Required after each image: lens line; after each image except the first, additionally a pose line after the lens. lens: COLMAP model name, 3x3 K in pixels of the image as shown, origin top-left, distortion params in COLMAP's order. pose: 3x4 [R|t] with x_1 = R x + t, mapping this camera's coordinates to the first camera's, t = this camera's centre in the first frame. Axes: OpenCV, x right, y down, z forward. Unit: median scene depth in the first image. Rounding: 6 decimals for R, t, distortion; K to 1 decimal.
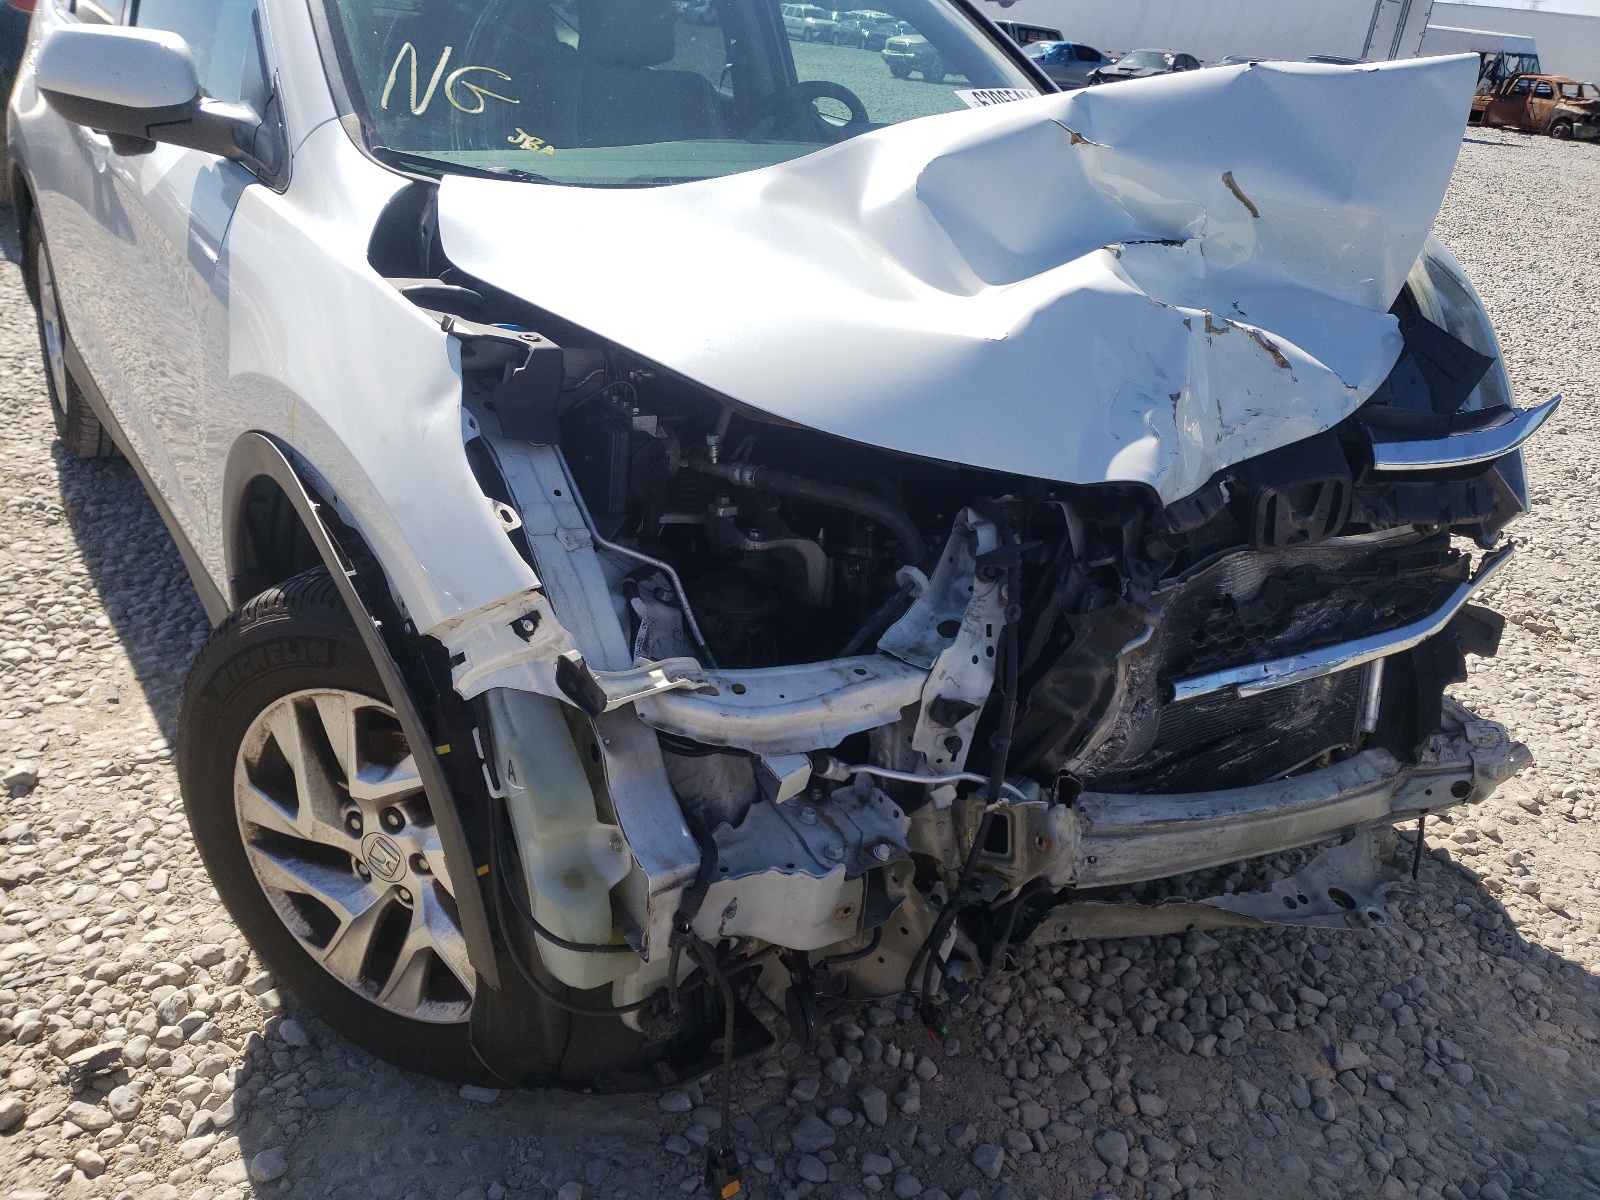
lens RADIAL K [[1323.8, 0, 800.0], [0, 1323.8, 600.0], [0, 0, 1]] dist [0.064745, -0.054757]
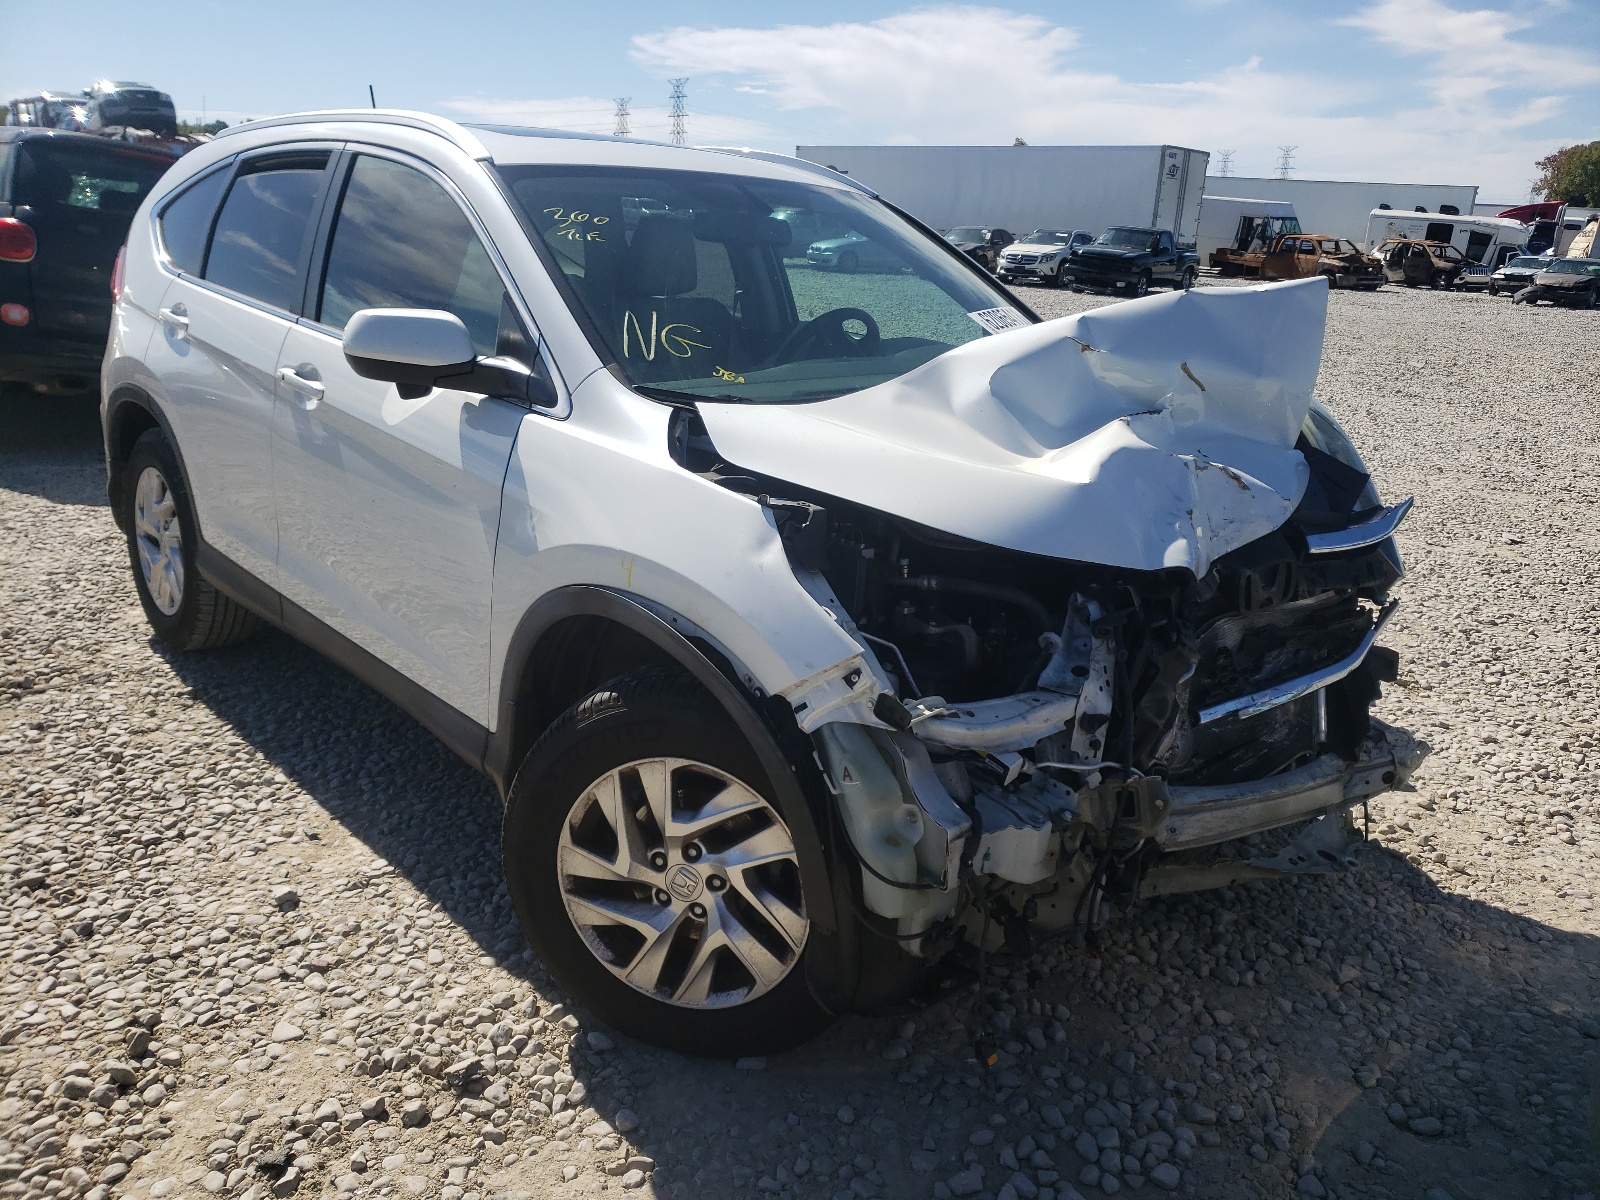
lens RADIAL K [[1330.5, 0, 852.5], [0, 1330.5, 595.1], [0, 0, 1]] dist [0.118621, -0.200946]
pose [[0.985437, -0.082211, 0.148849, -0.294777], [0.100104, 0.988074, -0.117003, 0.071929], [-0.137455, 0.130199, 0.981914, -0.386765]]
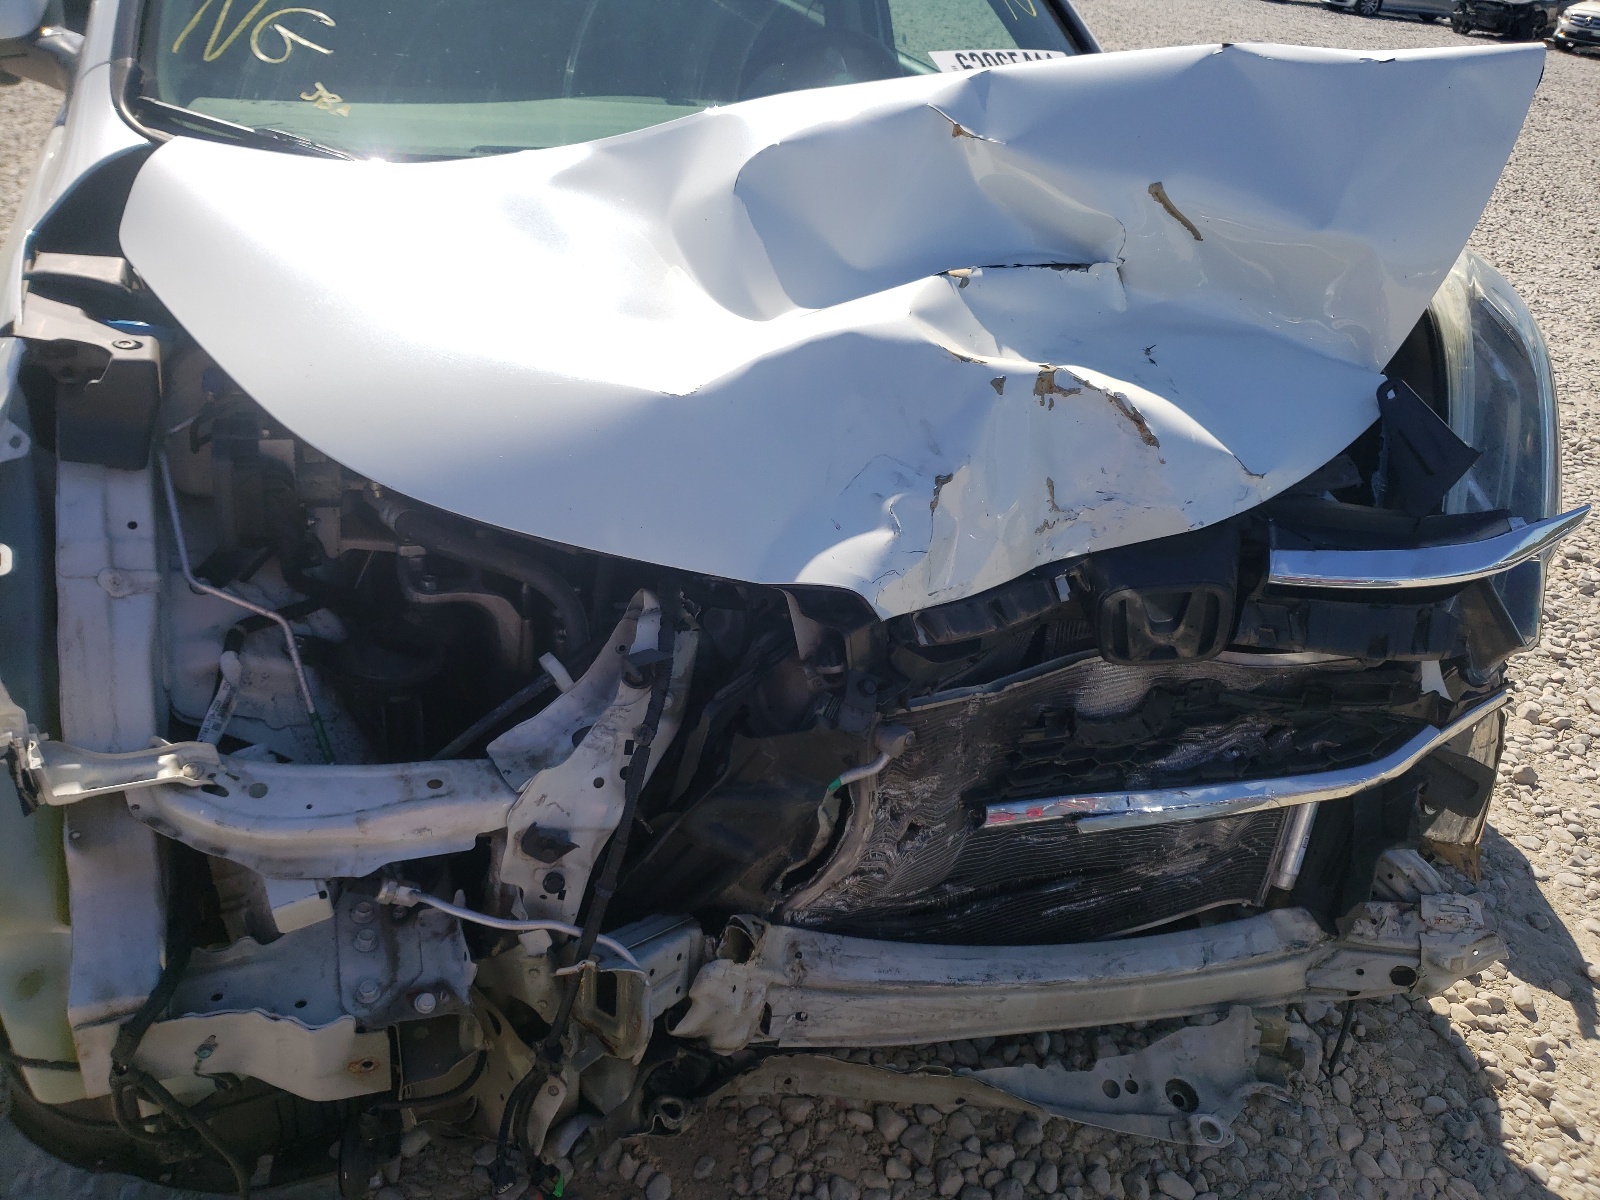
lens RADIAL K [[1334.1, 0, 802.7], [0, 1334.1, 574.3], [0, 0, 1]] dist [0.040861, -0.014118]
pose [[0.970515, 0.128352, -0.204026, 0.326810], [-0.118541, 0.991156, 0.059653, -0.118168], [0.209878, -0.033708, 0.977146, 0.176174]]
